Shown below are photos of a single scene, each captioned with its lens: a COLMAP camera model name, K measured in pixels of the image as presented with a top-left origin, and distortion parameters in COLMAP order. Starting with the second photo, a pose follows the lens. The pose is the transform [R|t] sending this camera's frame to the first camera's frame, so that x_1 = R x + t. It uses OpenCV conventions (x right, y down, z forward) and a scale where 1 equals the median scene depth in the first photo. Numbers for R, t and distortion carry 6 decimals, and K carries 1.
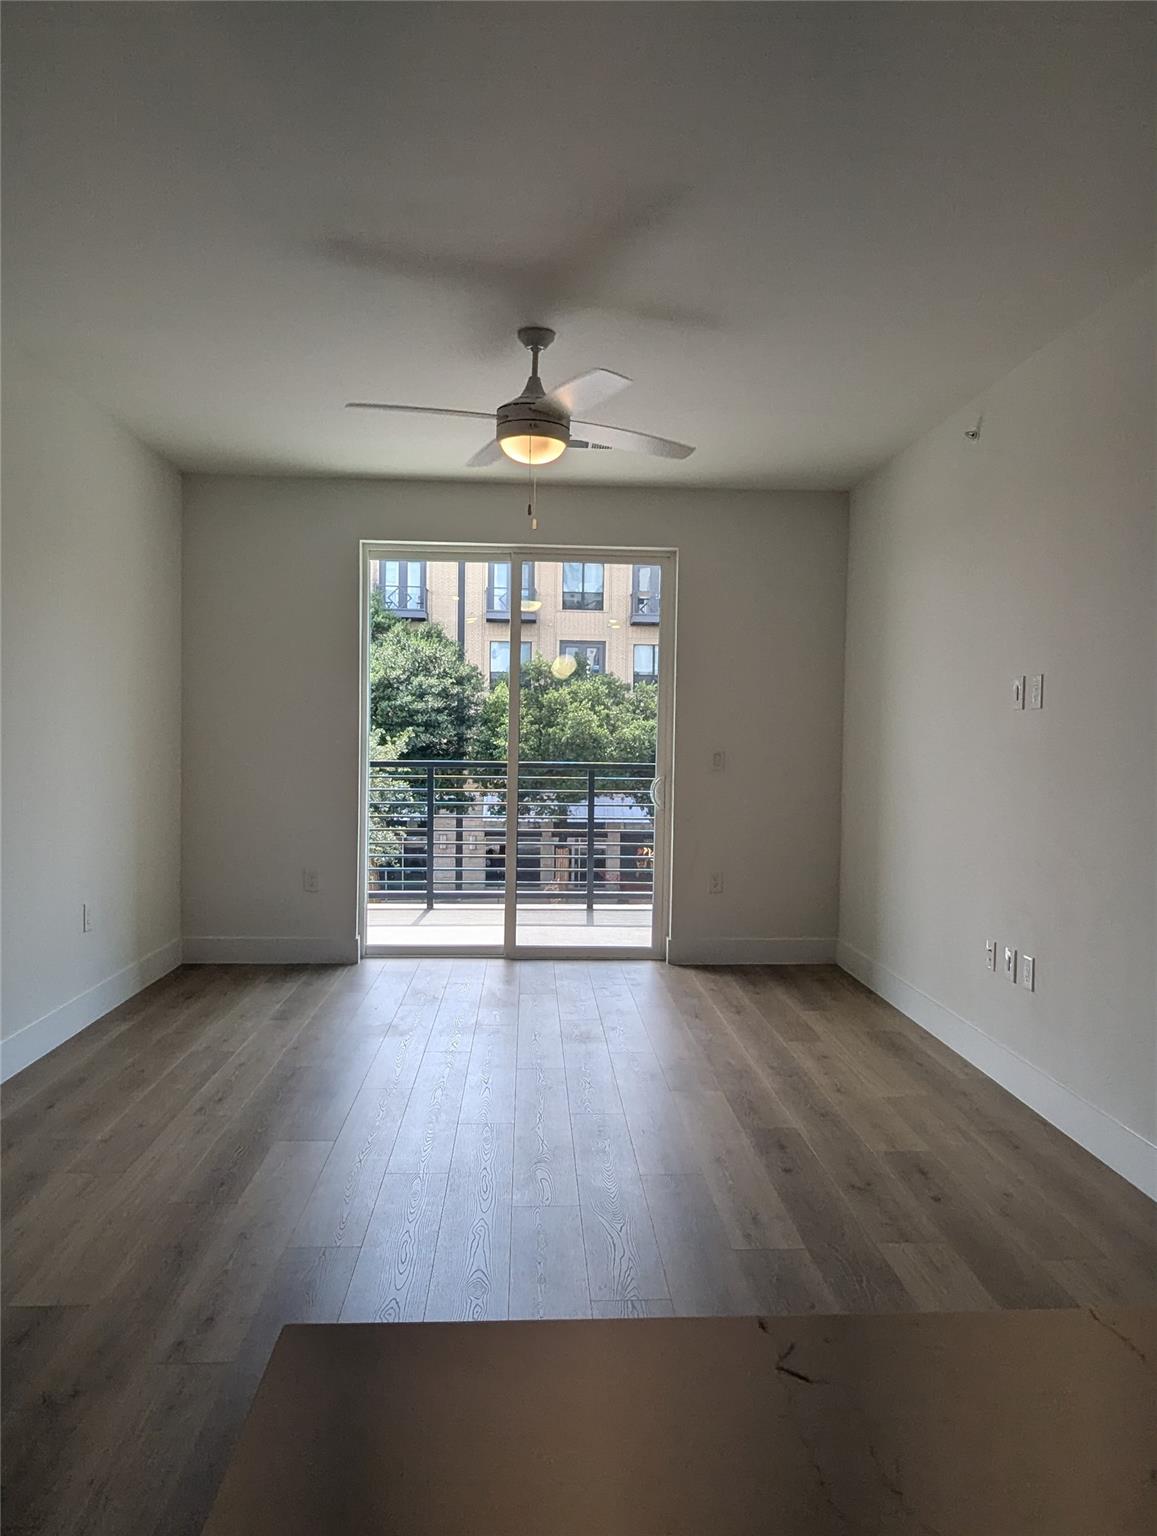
lens RADIAL K [[1058.0, 0, 580.3], [0, 1058.0, 768.8], [0, 0, 1]] dist [-0.003256, 0.000692]
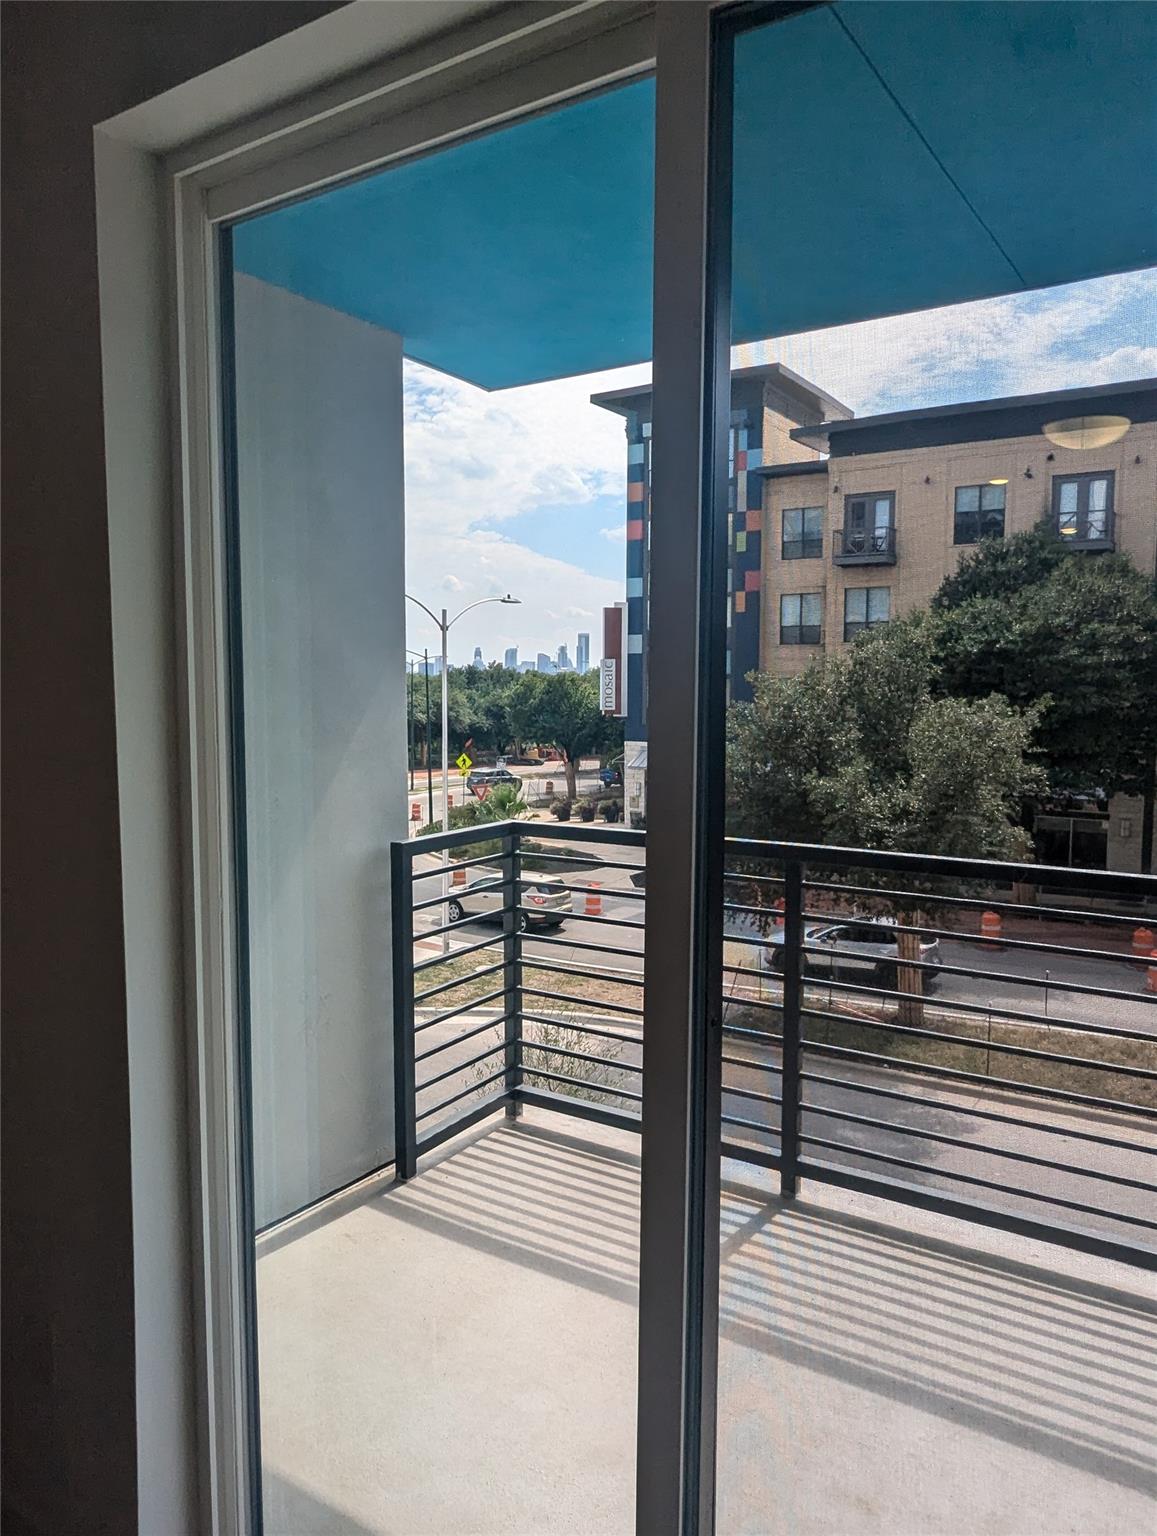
lens RADIAL K [[1058.0, 0, 577.1], [0, 1058.0, 768.6], [0, 0, 1]] dist [-0.003256, 0.000692]
pose [[0.805423, 0.042780, -0.591154, 0.009720], [-0.015929, 0.998594, 0.050562, -0.011954], [0.592486, -0.031307, 0.804972, 0.128417]]
